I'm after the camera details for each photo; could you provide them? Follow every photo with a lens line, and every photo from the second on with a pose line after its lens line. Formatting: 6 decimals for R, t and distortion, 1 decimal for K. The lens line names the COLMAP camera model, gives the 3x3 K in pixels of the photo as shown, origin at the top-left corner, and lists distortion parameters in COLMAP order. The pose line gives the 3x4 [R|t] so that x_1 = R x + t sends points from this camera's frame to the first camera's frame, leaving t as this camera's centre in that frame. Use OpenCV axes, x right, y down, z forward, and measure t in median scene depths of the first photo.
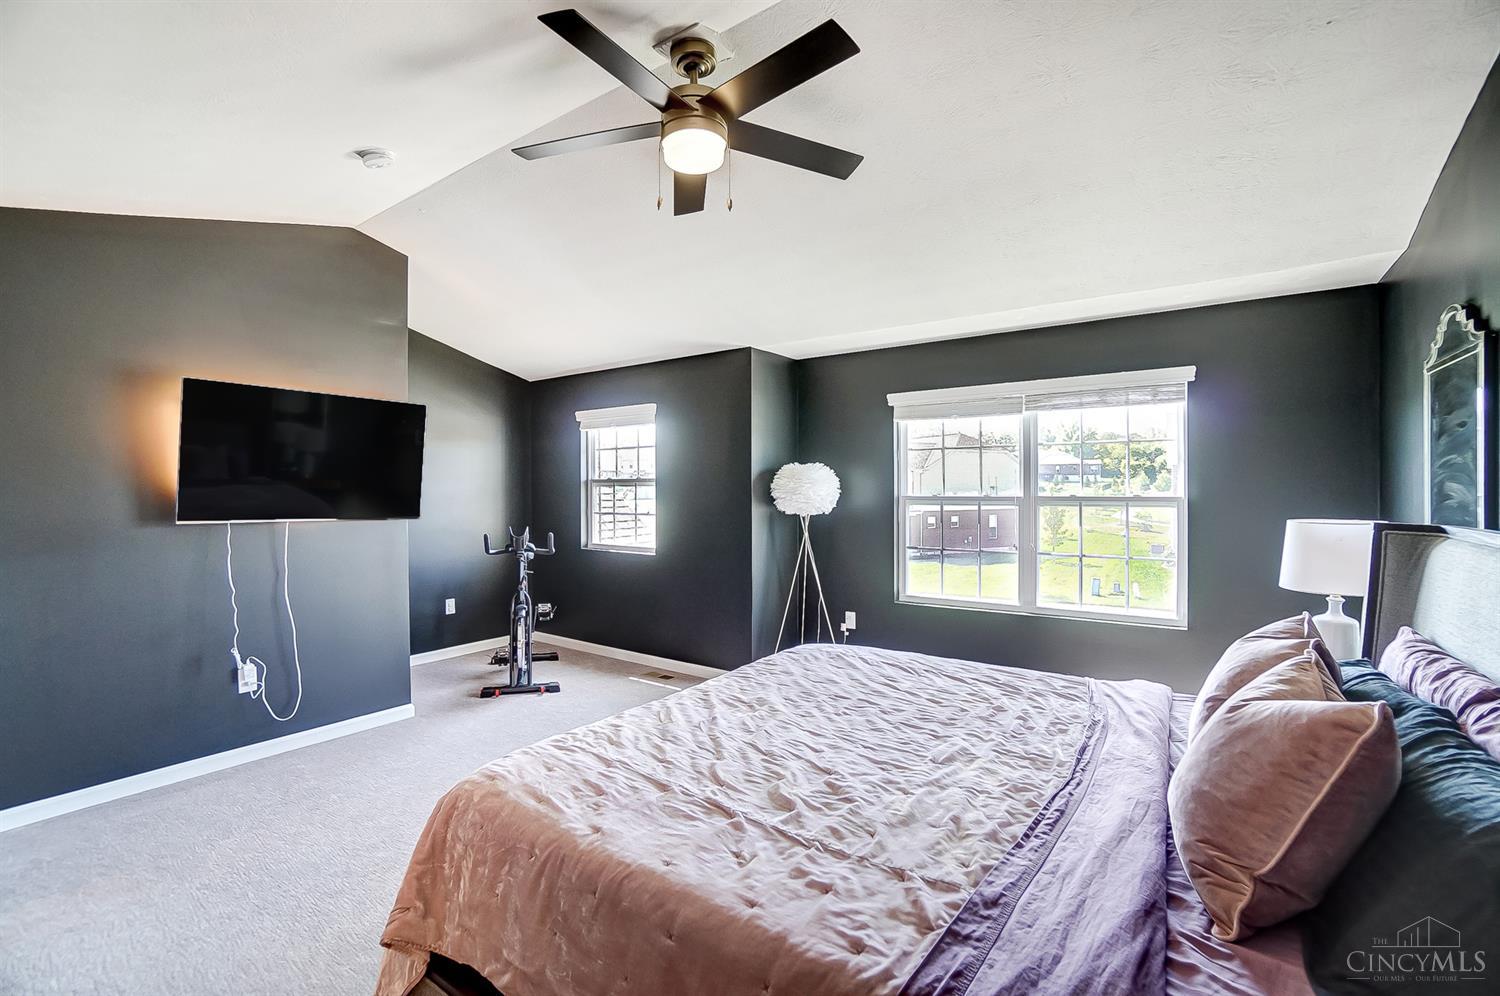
lens RADIAL K [[657.4, 0, 741.0], [0, 657.4, 493.2], [0, 0, 1]] dist [-0.002913, -0.000072]
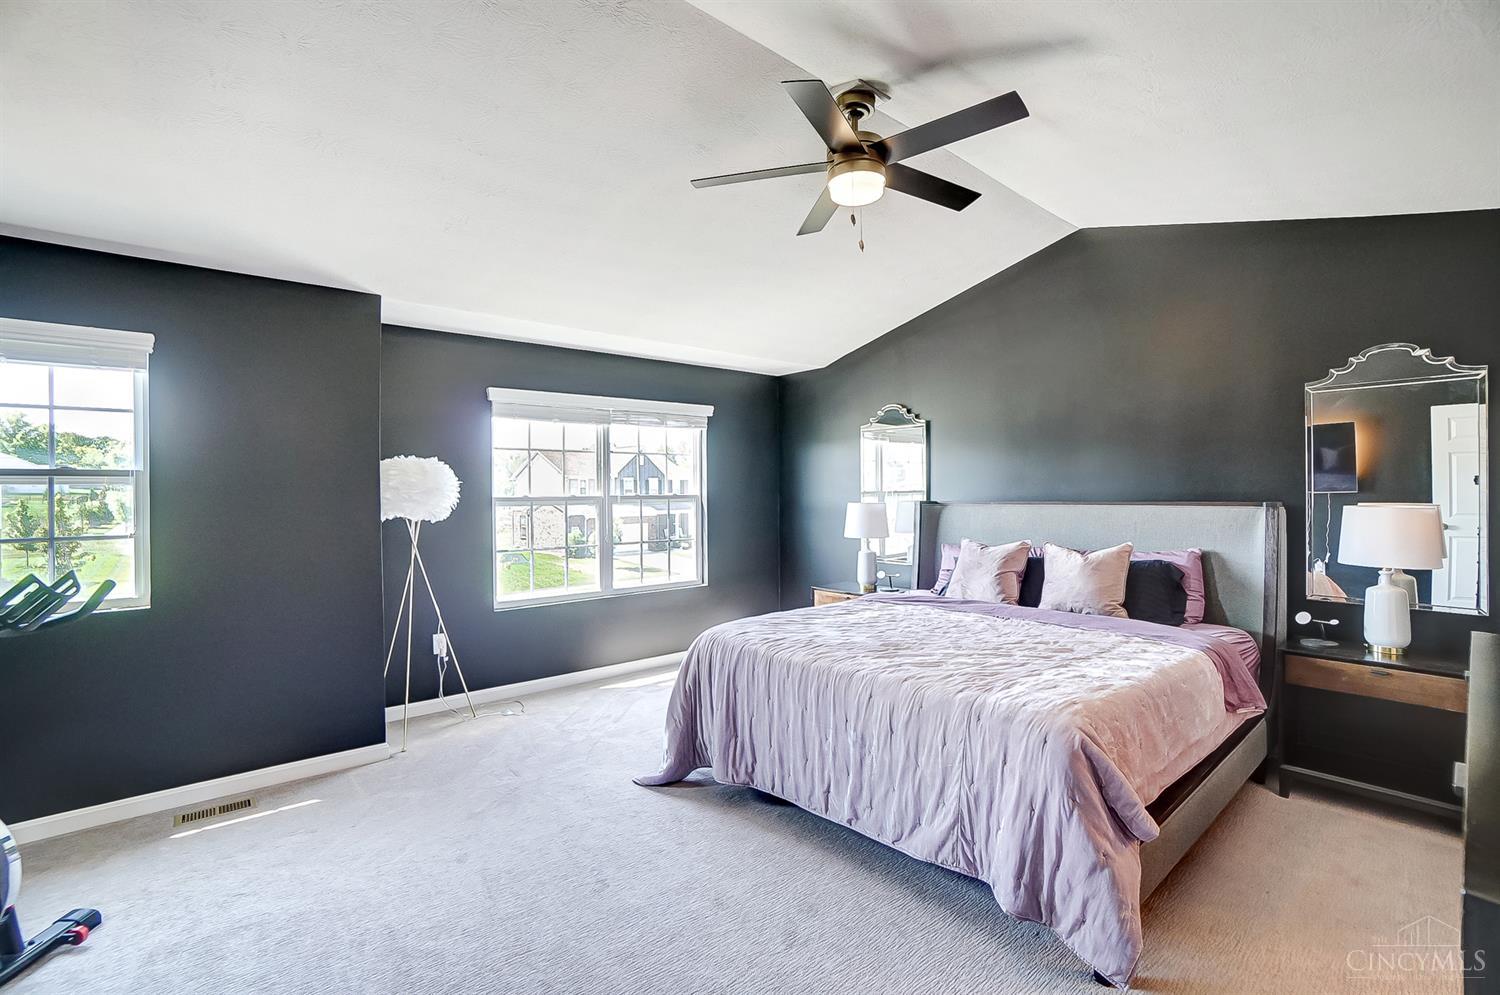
lens RADIAL K [[657.4, 0, 741.0], [0, 657.4, 492.7], [0, 0, 1]] dist [-0.002913, -0.000072]
pose [[0.318928, -0.002401, 0.947776, -0.561262], [0.003319, 0.999993, 0.001416, -0.003333], [-0.947773, 0.002694, 0.318934, 0.396405]]
